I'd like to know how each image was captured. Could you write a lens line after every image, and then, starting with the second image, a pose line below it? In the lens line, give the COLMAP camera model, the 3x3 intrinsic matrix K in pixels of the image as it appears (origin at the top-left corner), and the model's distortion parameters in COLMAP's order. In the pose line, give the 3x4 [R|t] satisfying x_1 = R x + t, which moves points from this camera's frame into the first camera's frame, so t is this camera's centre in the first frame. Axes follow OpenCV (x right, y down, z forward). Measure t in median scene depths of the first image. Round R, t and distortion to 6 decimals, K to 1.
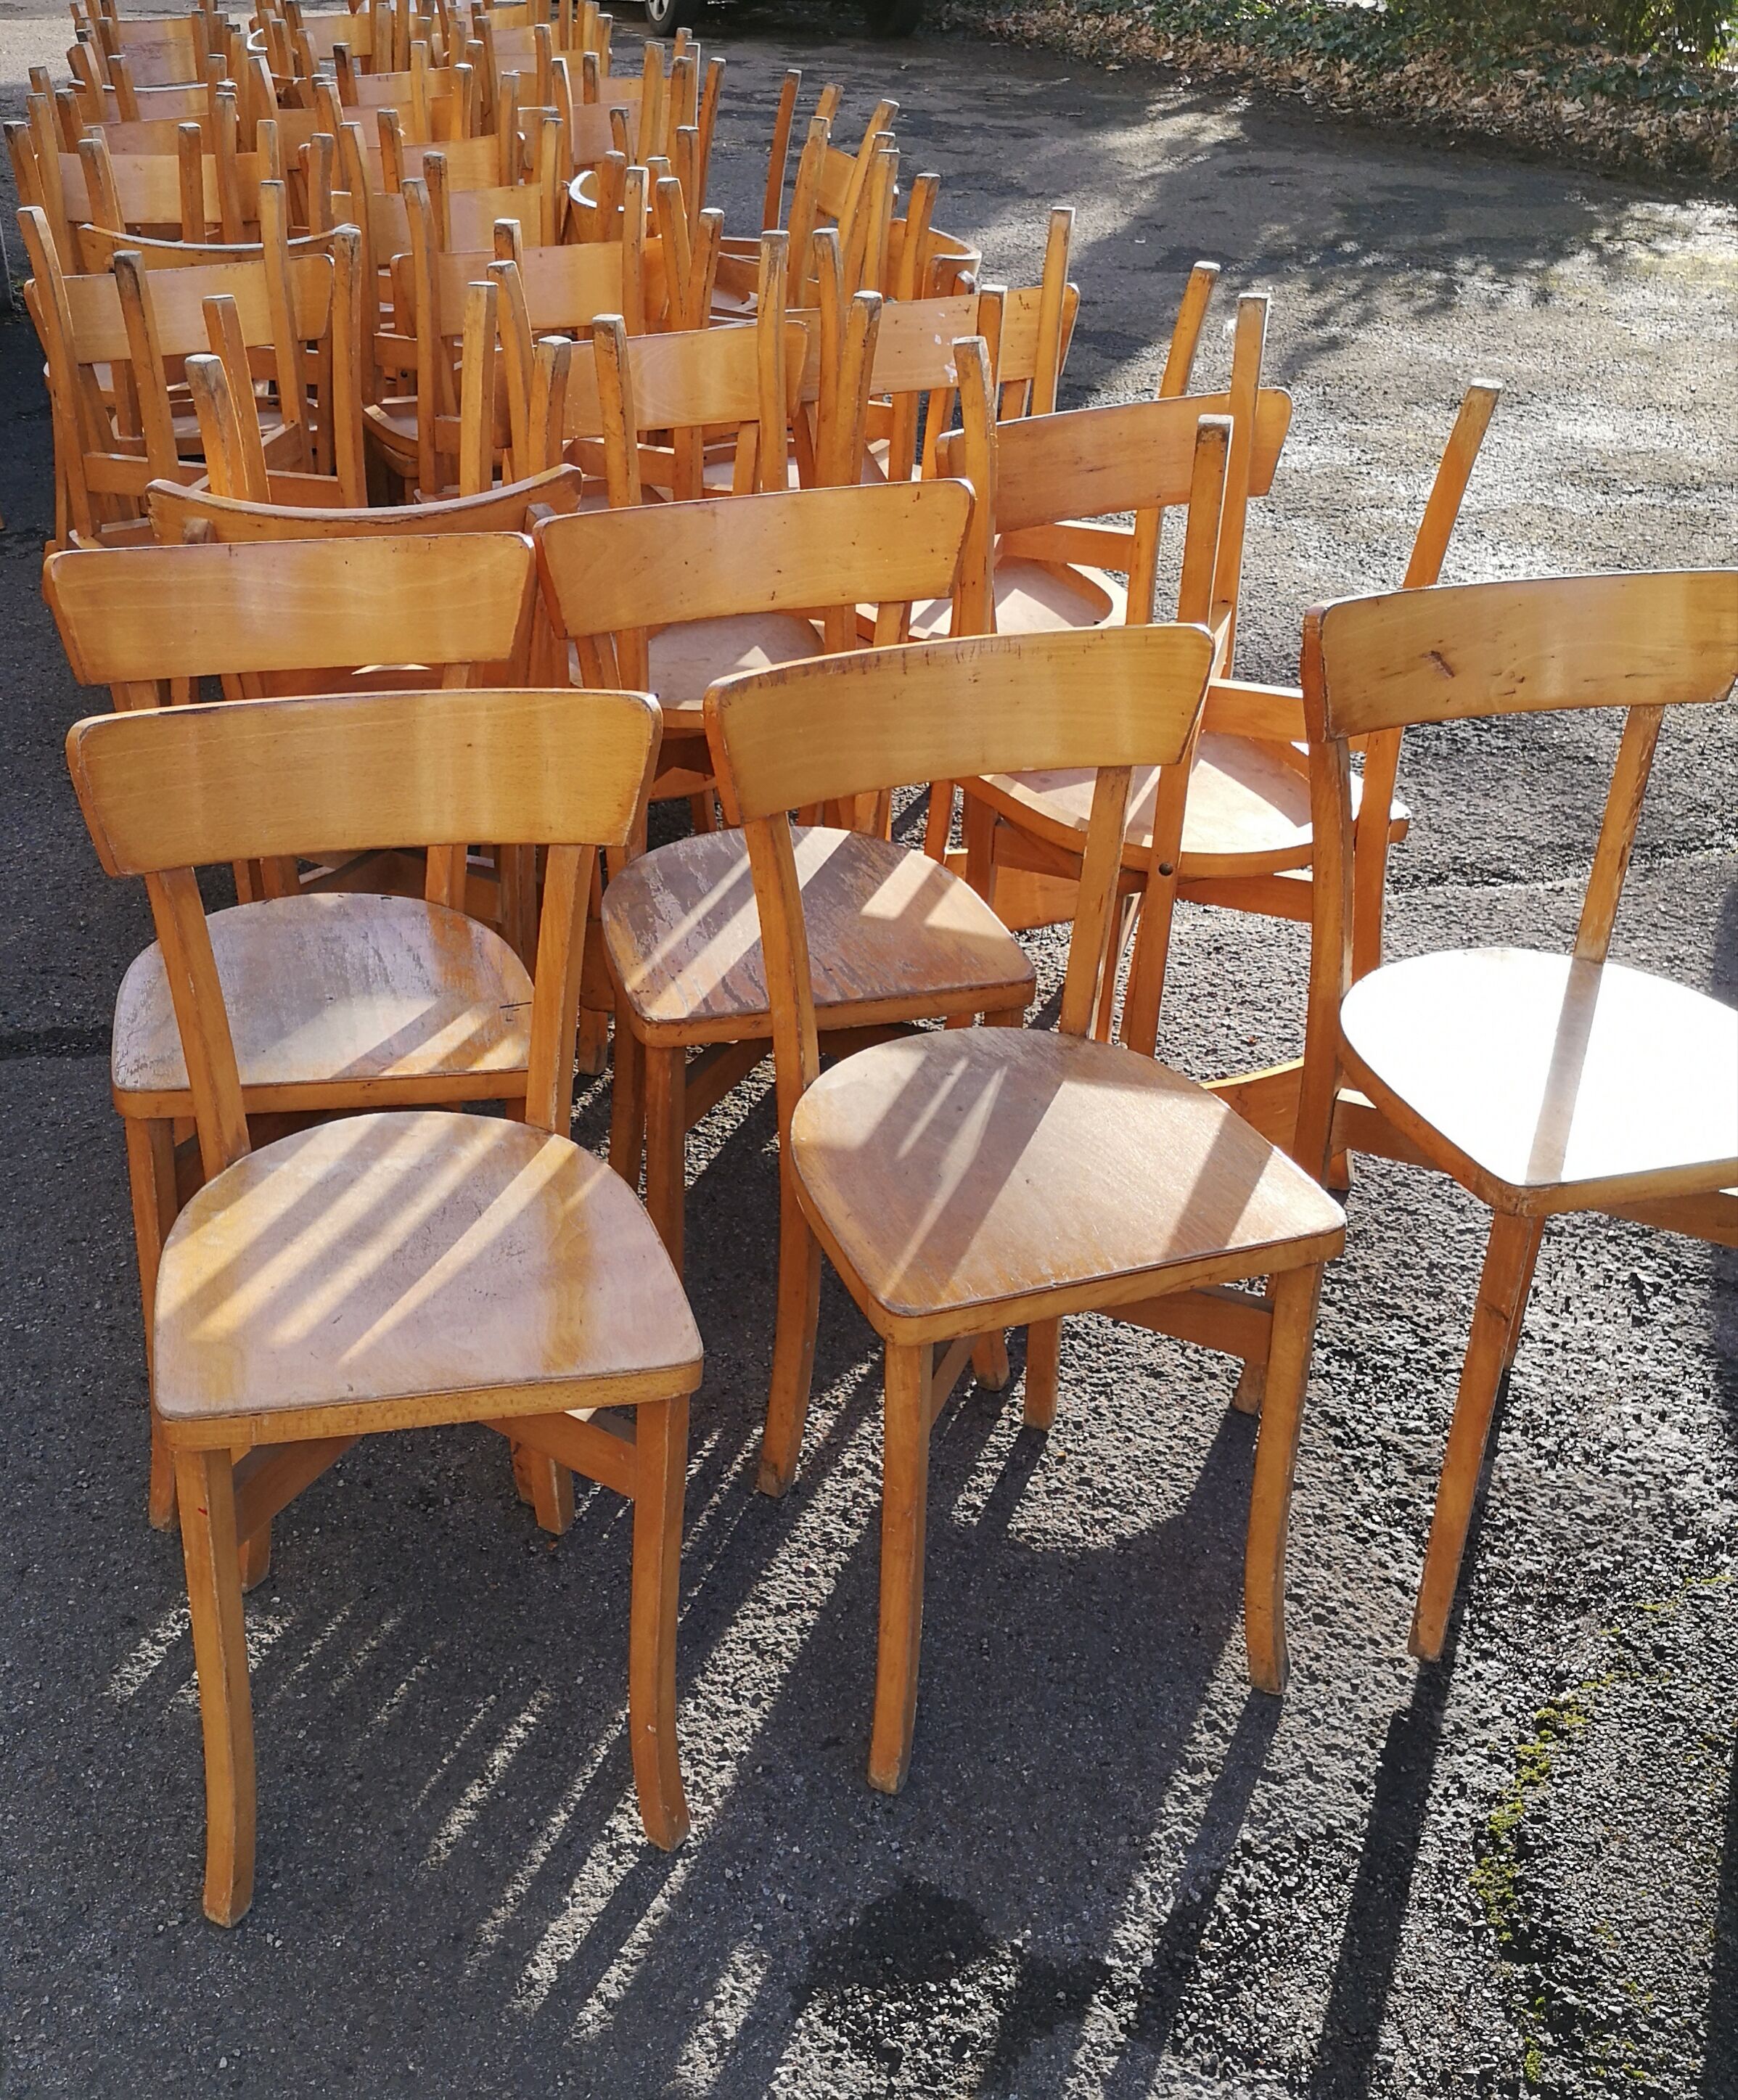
lens RADIAL K [[2204.5, 0, 610.6], [0, 2204.5, 1048.4], [0, 0, 1]] dist [0.094400, -0.105694]
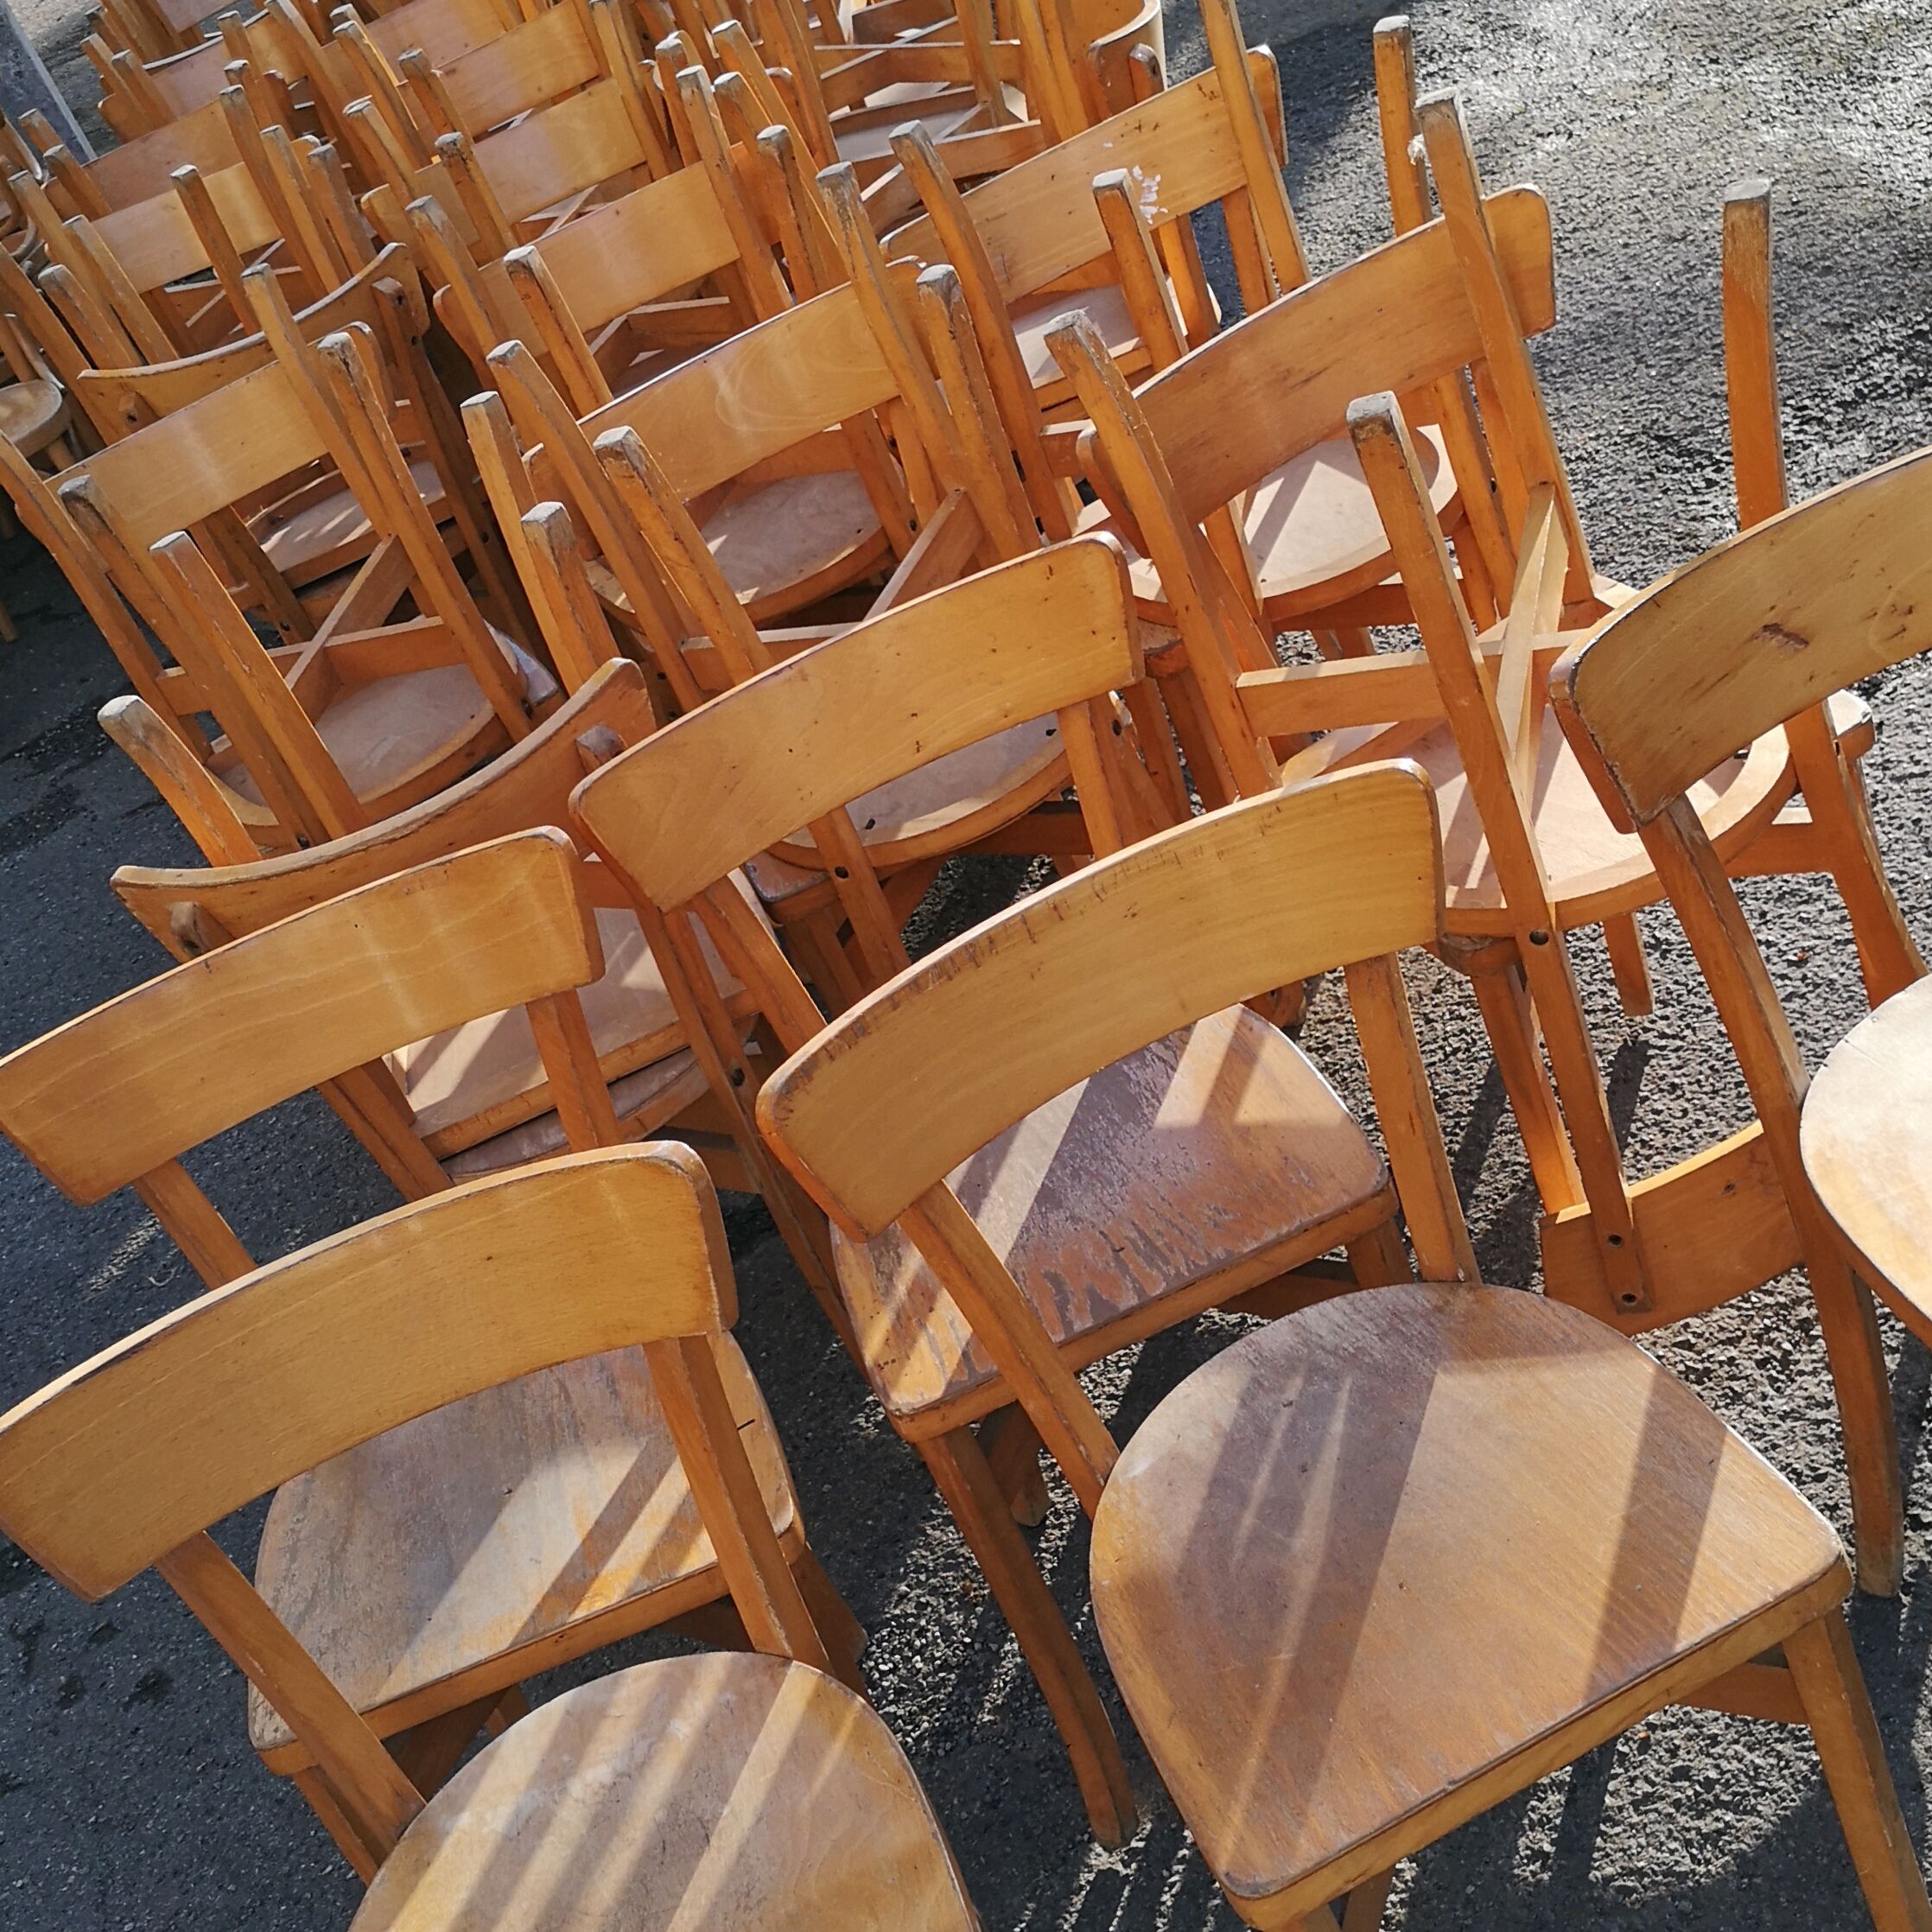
lens RADIAL K [[2625.0, 0, 930.7], [0, 2625.0, 985.1], [0, 0, 1]] dist [0.083856, -0.048236]
pose [[0.939830, -0.308913, -0.145916, 0.219601], [0.319421, 0.946043, 0.054530, -0.210584], [0.121198, -0.097857, 0.987793, 0.140514]]
